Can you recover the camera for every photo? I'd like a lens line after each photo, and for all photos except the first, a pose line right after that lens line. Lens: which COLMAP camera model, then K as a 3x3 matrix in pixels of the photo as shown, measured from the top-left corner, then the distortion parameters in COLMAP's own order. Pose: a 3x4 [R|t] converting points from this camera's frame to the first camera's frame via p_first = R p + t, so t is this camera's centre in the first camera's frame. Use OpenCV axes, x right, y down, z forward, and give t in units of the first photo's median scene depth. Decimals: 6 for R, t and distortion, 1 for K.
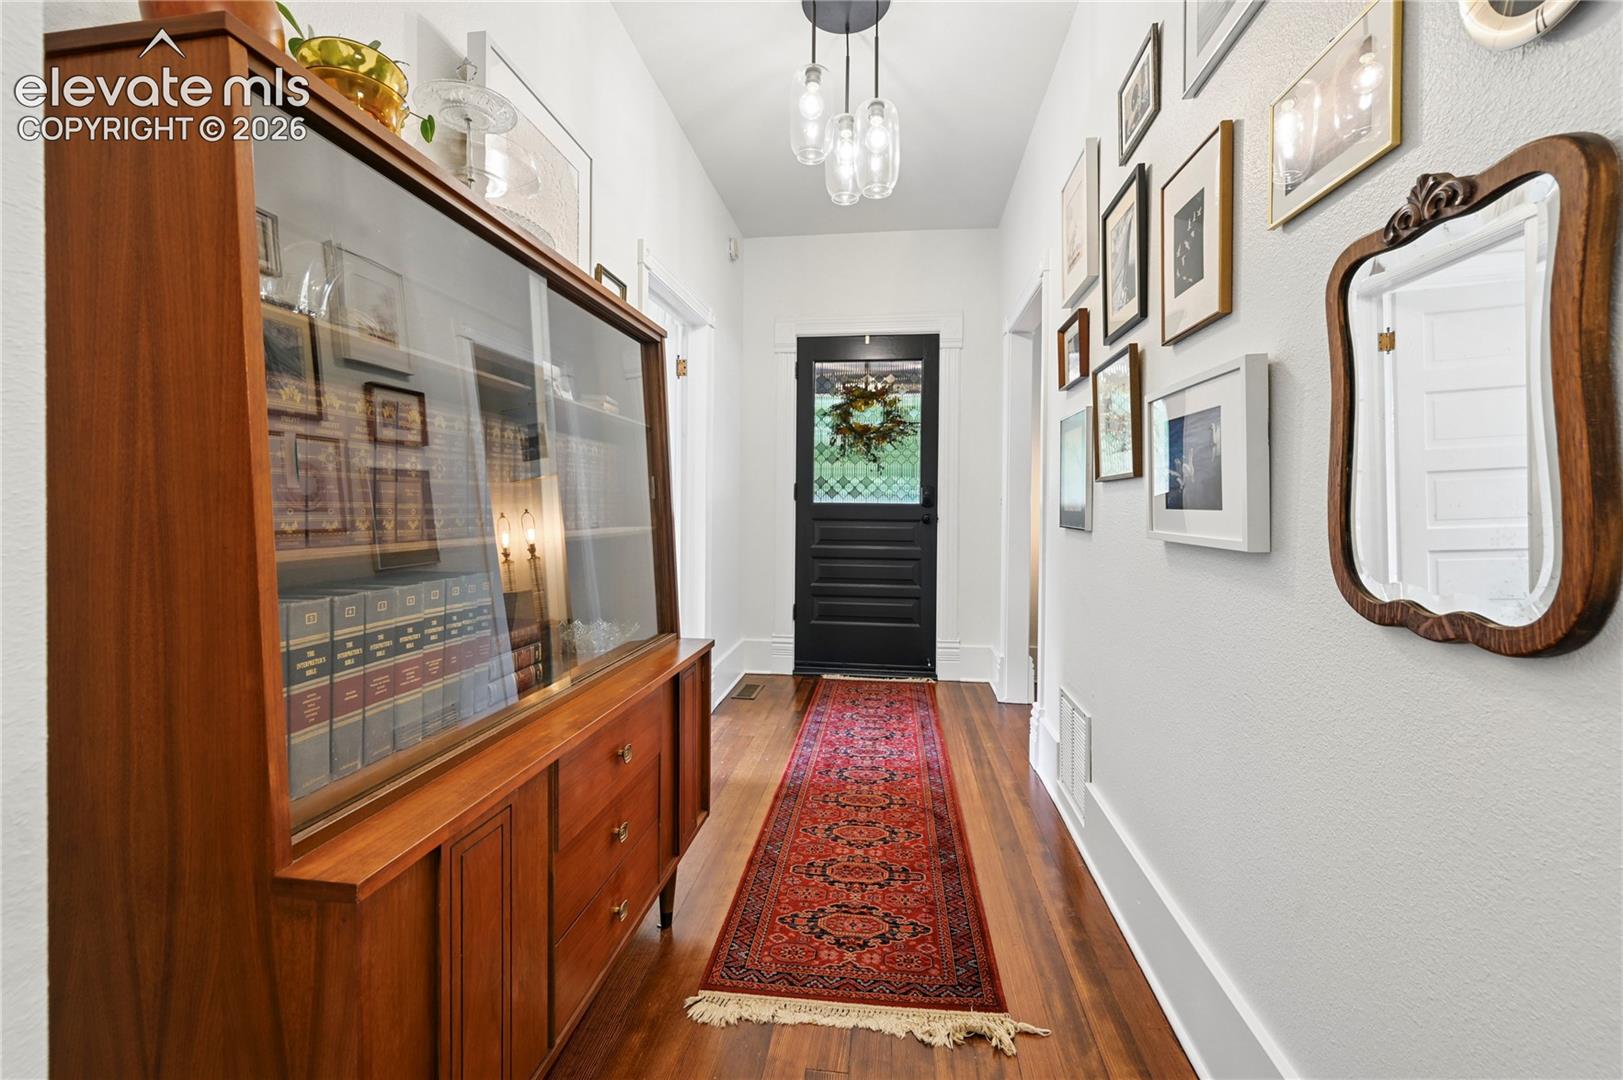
lens RADIAL K [[660.8, 0, 800.2], [0, 660.8, 513.1], [0, 0, 1]] dist [0.001271, 0.000121]
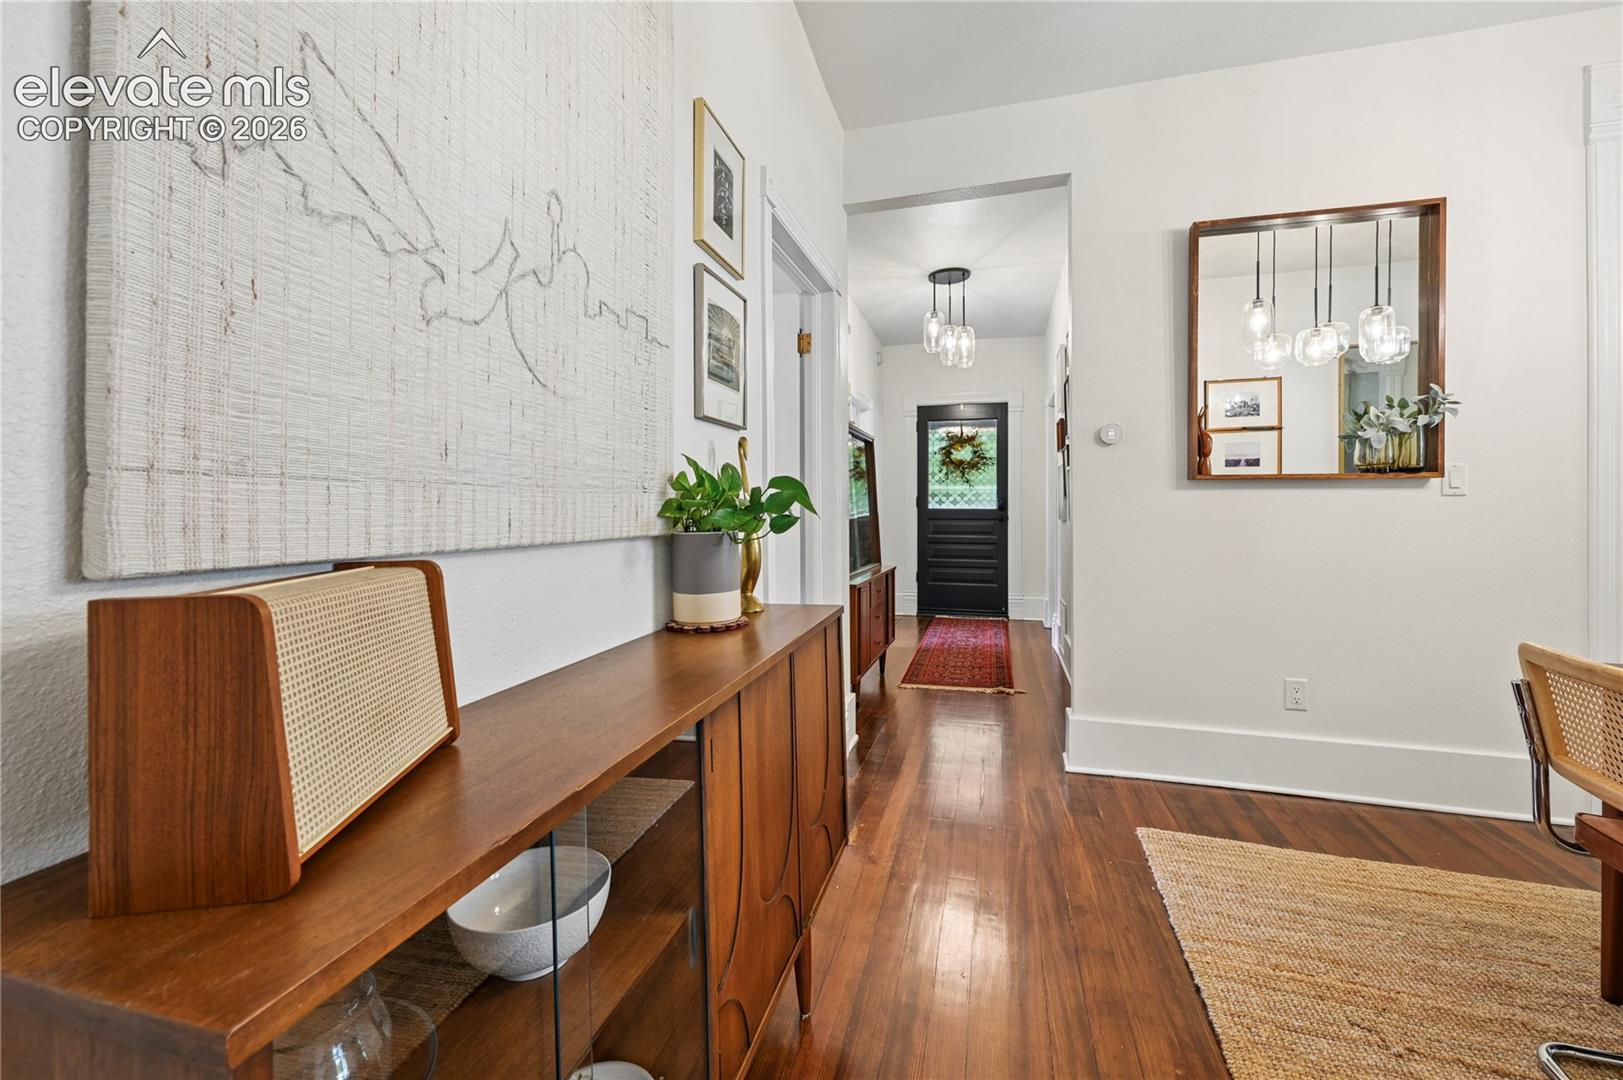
lens RADIAL K [[660.8, 0, 800.2], [0, 660.8, 513.1], [0, 0, 1]] dist [0.001271, 0.000121]
pose [[0.989608, -0.008277, -0.143555, -0.058826], [0.006148, 0.999865, -0.015267, 0.018647], [0.143662, 0.014225, 0.989525, -0.644511]]
